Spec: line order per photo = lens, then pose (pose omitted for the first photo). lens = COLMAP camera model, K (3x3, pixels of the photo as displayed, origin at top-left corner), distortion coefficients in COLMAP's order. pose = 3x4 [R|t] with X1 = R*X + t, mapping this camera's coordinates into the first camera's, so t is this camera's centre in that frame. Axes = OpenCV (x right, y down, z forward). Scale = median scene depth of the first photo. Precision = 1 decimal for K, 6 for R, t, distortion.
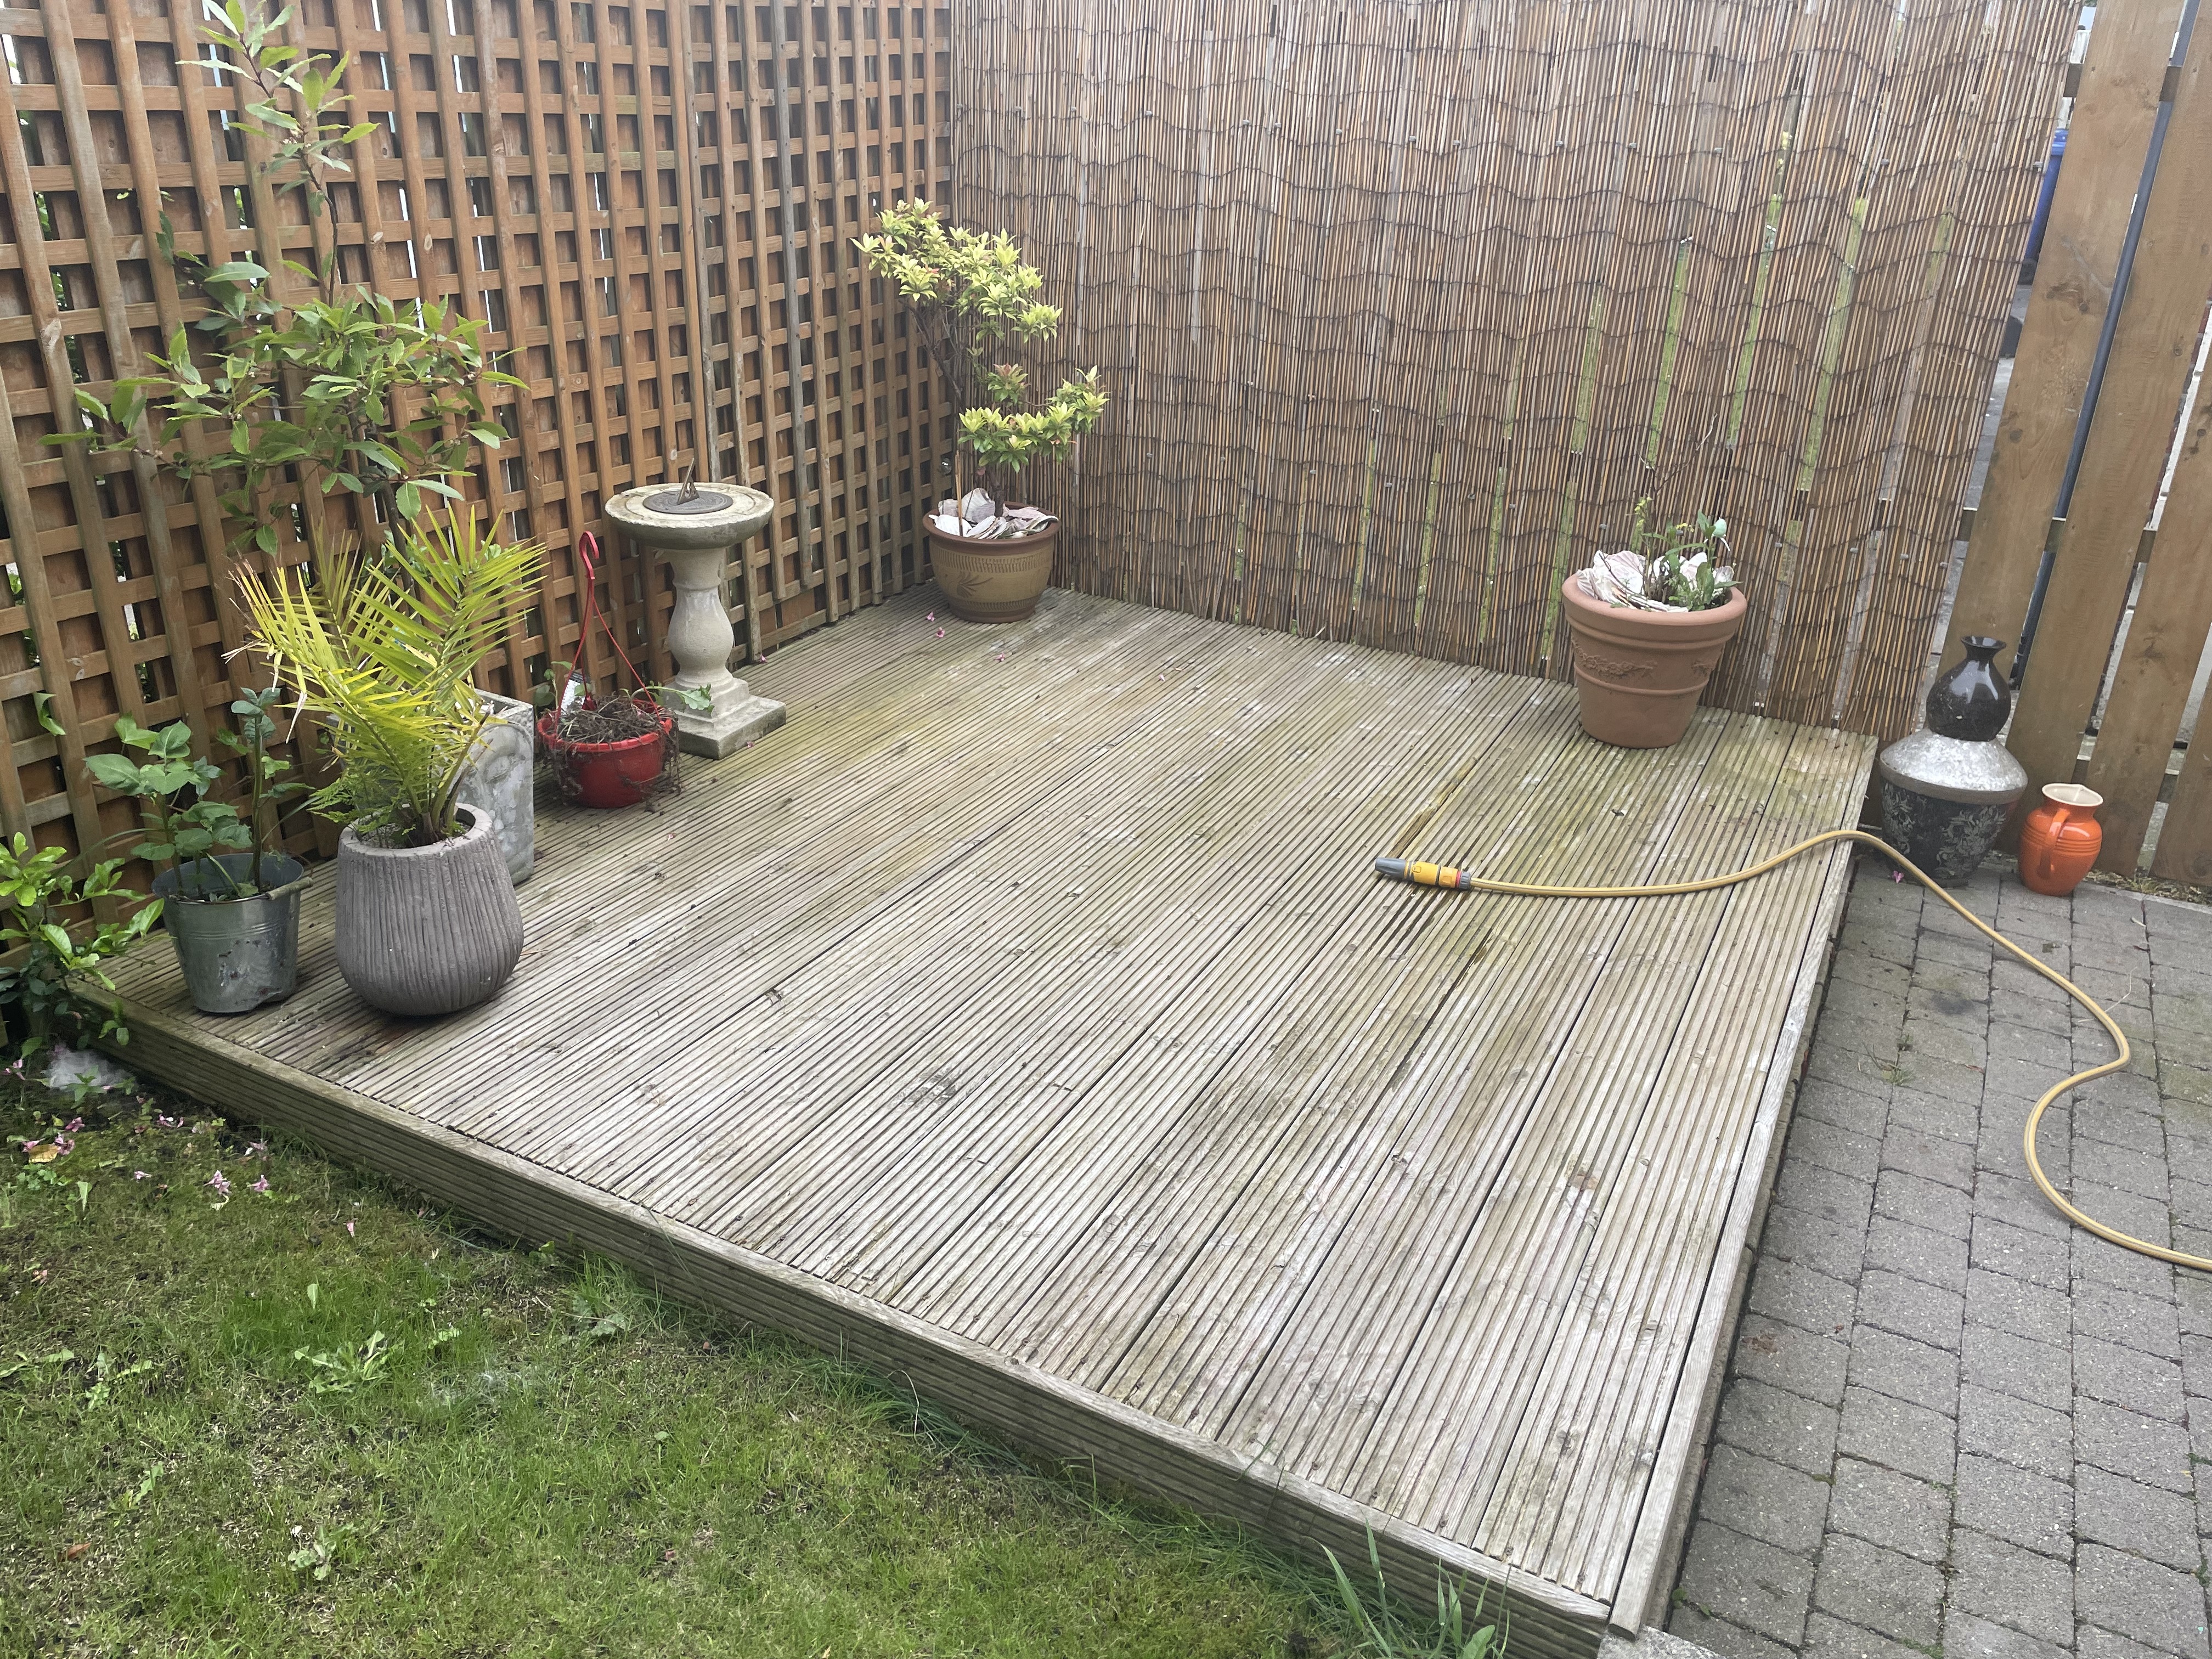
lens RADIAL K [[1666.6, 0, 1007.1], [0, 1666.6, 841.7], [0, 0, 1]] dist [0.061241, -0.083462]
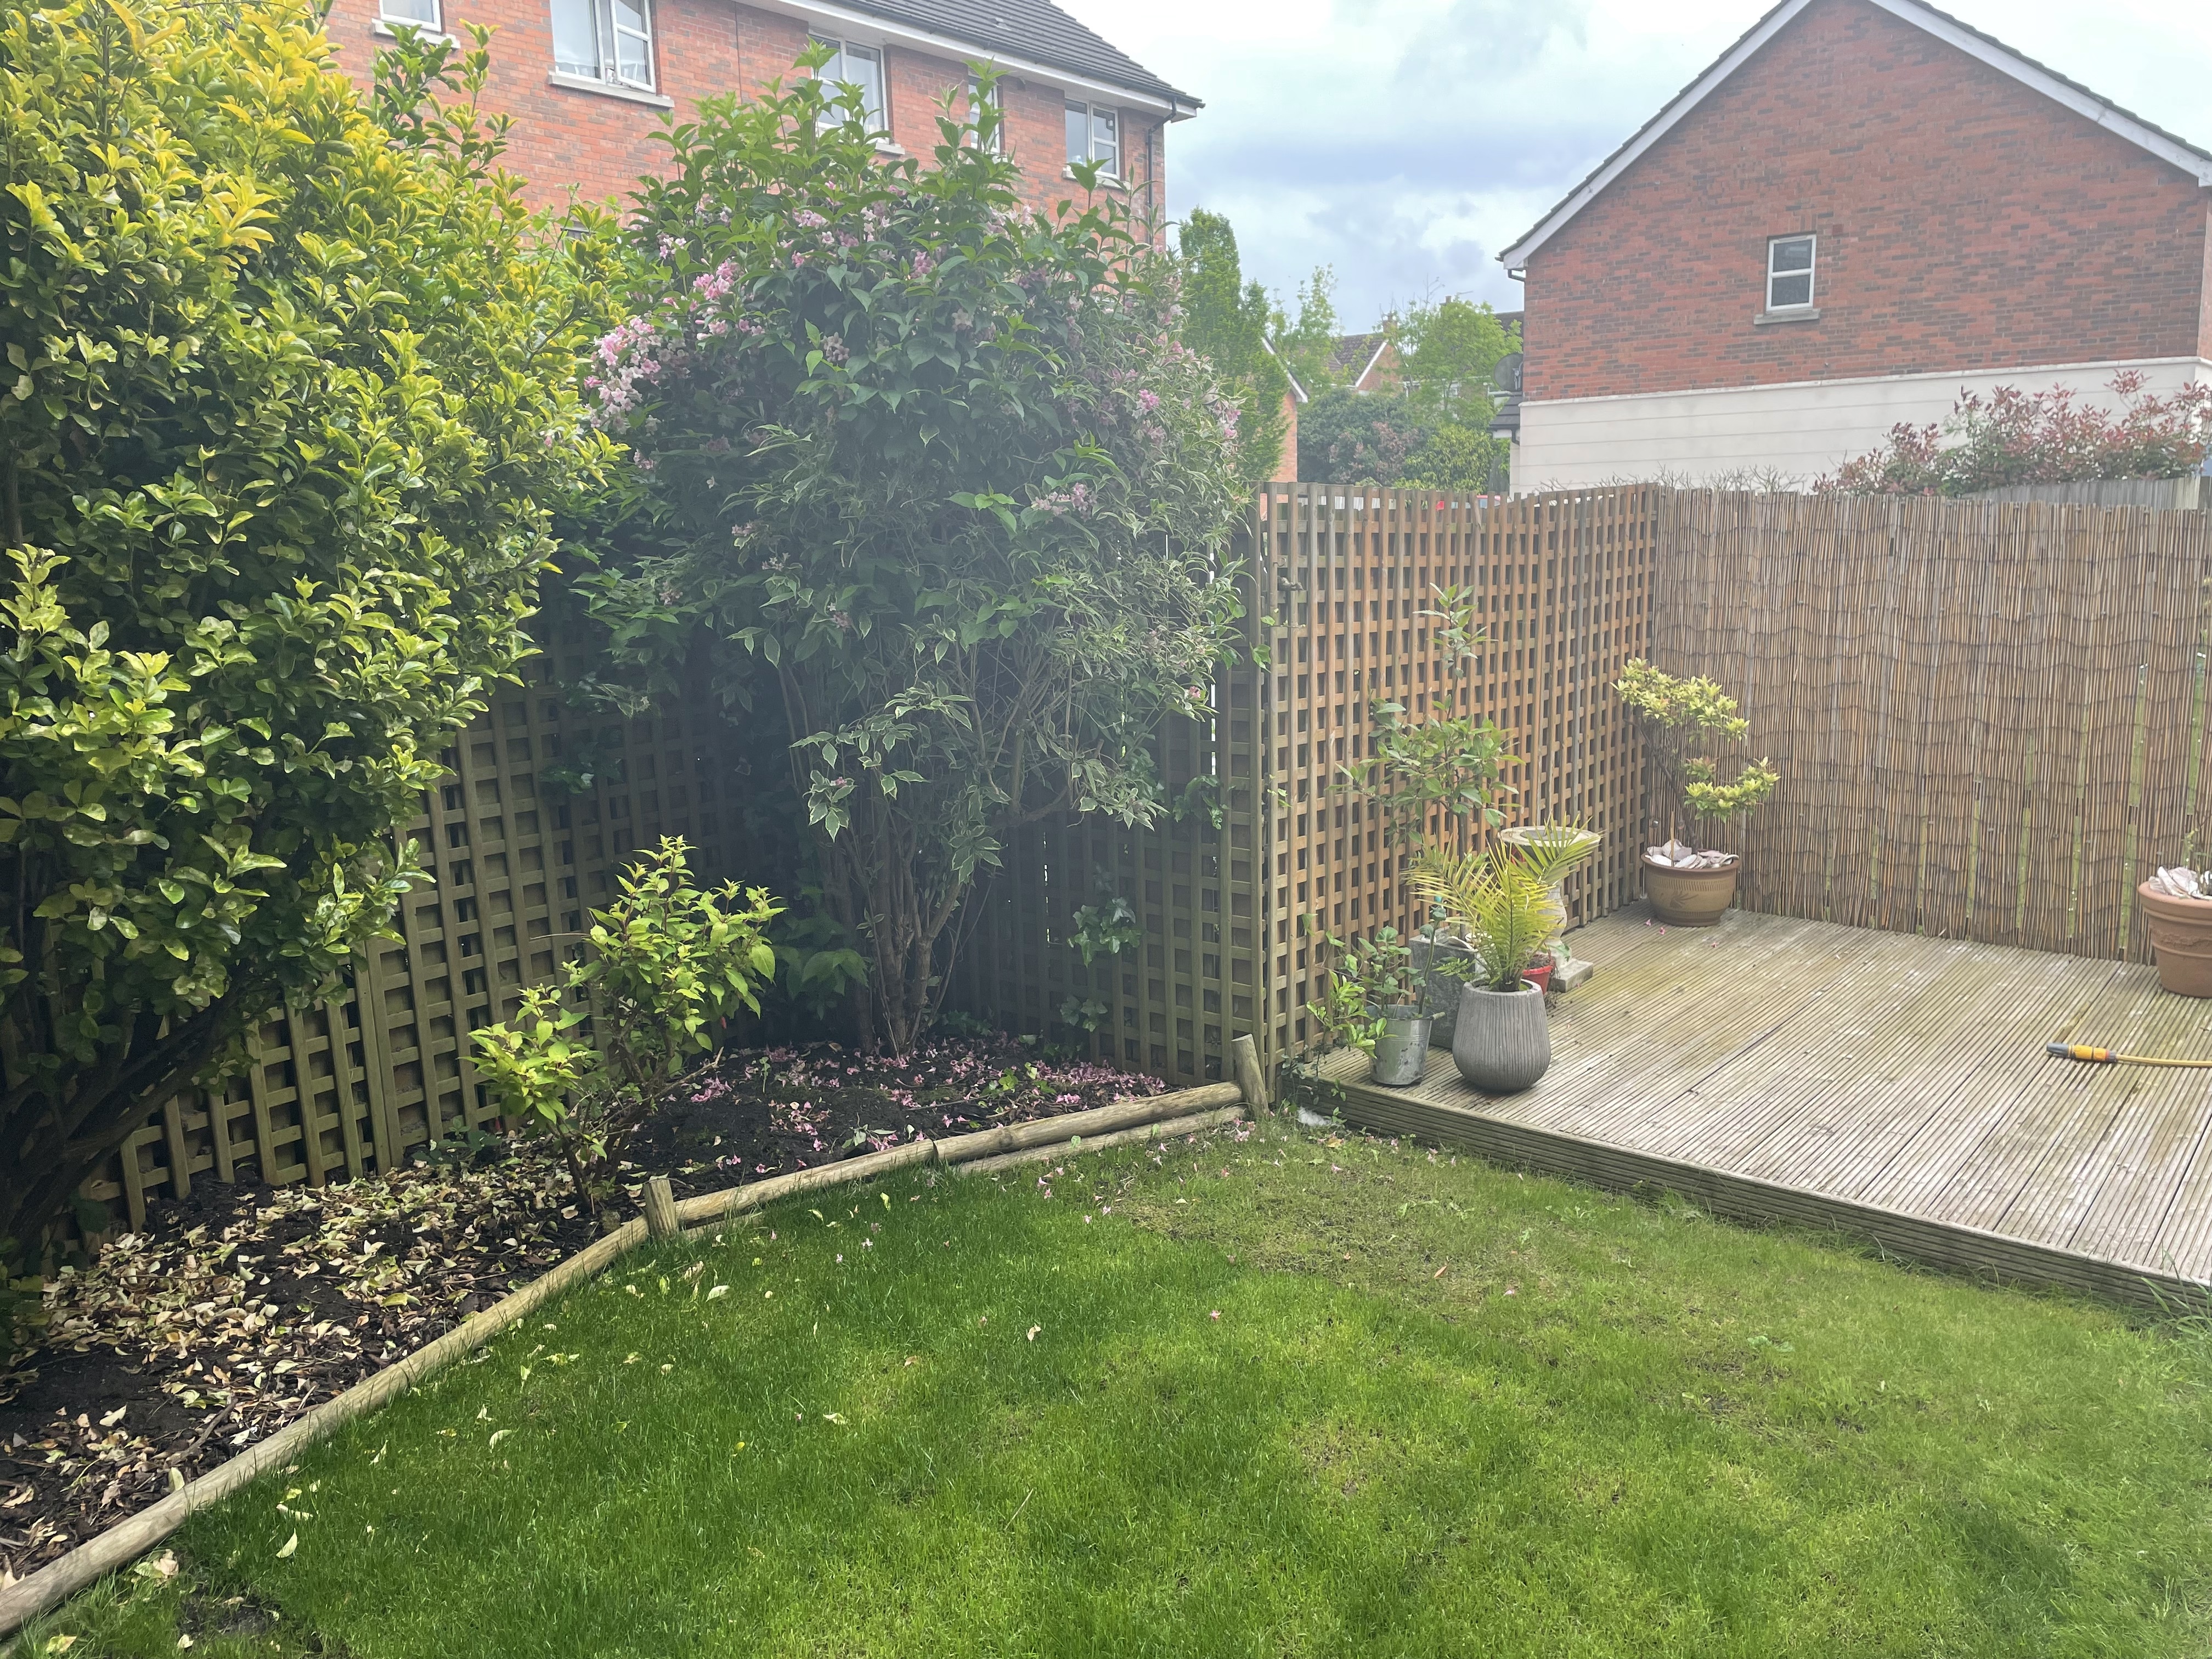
lens RADIAL K [[1666.6, 0, 1035.3], [0, 1666.6, 835.2], [0, 0, 1]] dist [0.061241, -0.083462]
pose [[0.980363, -0.010803, -0.196905, -0.322227], [-0.039645, 0.967316, -0.250457, 0.207118], [0.193175, 0.253345, 0.947892, -0.595721]]
